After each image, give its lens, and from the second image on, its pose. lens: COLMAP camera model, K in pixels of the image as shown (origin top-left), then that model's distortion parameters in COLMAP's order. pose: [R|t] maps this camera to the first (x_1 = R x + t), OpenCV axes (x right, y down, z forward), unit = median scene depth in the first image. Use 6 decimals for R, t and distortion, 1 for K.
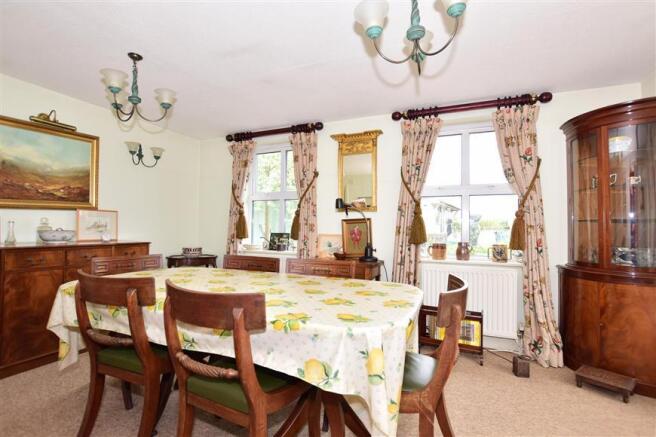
lens RADIAL K [[299.9, 0, 330.1], [0, 299.9, 223.6], [0, 0, 1]] dist [-0.021381, -0.000060]
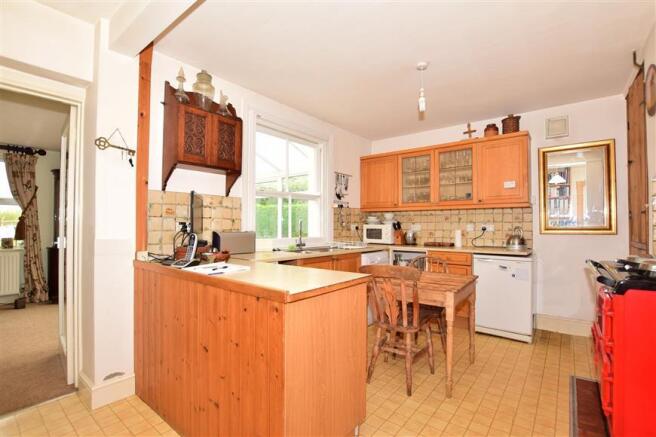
lens RADIAL K [[299.9, 0, 330.1], [0, 299.9, 221.1], [0, 0, 1]] dist [-0.021381, -0.000060]
pose [[0.233622, 0.004110, 0.972319, -0.568483], [-0.020631, 0.999787, 0.000731, -0.056003], [-0.972109, -0.020231, 0.233657, -1.089381]]
